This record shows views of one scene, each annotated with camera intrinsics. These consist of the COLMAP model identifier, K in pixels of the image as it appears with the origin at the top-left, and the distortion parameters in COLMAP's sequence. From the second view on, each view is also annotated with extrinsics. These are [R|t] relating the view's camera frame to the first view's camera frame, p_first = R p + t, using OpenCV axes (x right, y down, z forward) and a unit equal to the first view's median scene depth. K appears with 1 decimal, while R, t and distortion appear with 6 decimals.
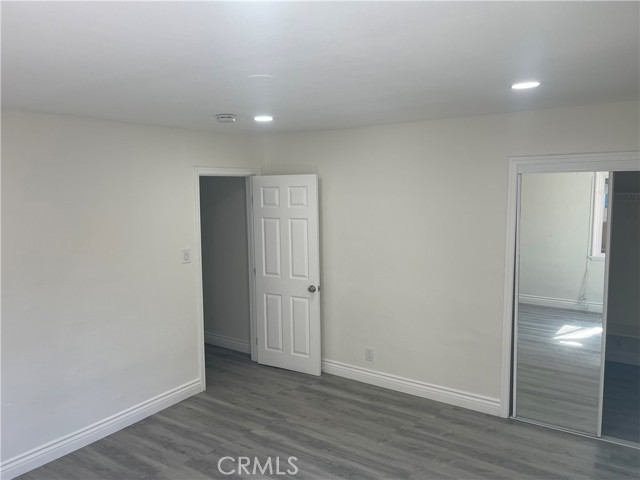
lens RADIAL K [[483.9, 0, 320.1], [0, 483.9, 237.4], [0, 0, 1]] dist [0.062103, -0.081998]
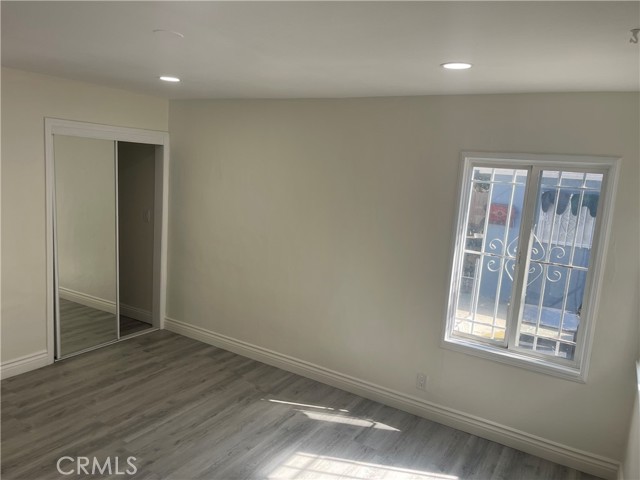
lens RADIAL K [[483.9, 0, 321.1], [0, 483.9, 240.5], [0, 0, 1]] dist [0.062103, -0.081998]
pose [[-0.065759, -0.147108, 0.986932, -0.751575], [0.030811, 0.988302, 0.149365, -0.049693], [-0.997360, 0.040231, -0.060457, 0.495203]]
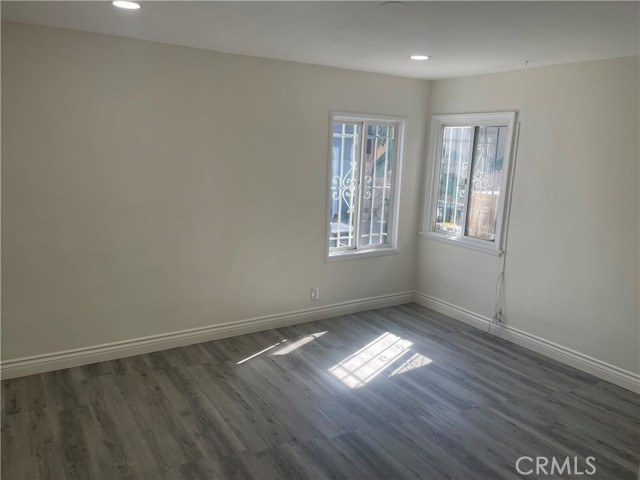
lens RADIAL K [[483.9, 0, 324.0], [0, 483.9, 243.4], [0, 0, 1]] dist [0.062103, -0.081998]
pose [[-0.926507, -0.103756, 0.361690, -0.276391], [0.007184, 0.956179, 0.292695, -0.114137], [-0.376209, 0.273782, -0.885161, 1.361782]]
